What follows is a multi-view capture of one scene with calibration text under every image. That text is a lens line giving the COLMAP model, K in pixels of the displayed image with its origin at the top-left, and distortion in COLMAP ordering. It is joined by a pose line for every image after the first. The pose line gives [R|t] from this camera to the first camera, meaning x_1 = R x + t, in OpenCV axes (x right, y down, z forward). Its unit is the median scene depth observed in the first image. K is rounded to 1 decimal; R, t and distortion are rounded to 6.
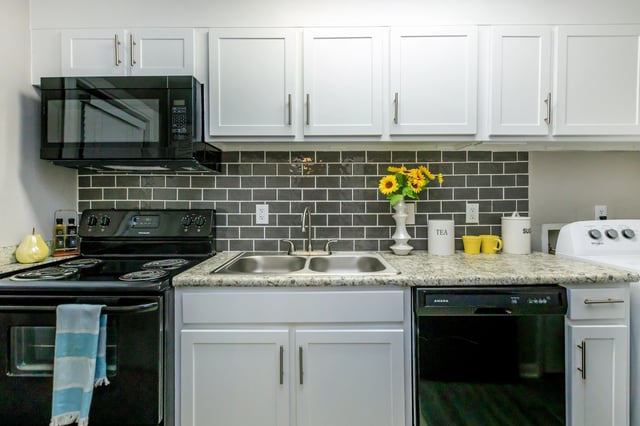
lens RADIAL K [[290.0, 0, 317.7], [0, 290.0, 202.7], [0, 0, 1]] dist [0.000471, 0.000109]
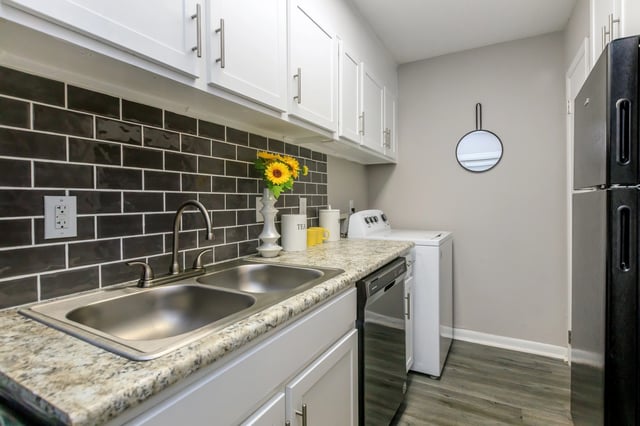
lens RADIAL K [[321.3, 0, 319.1], [0, 321.3, 204.3], [0, 0, 1]] dist [0.041589, 0.000115]
pose [[0.502962, -0.009509, 0.864256, -0.439940], [0.005275, 0.999955, 0.007932, 0.017343], [-0.864293, 0.000569, 0.502989, 0.379666]]
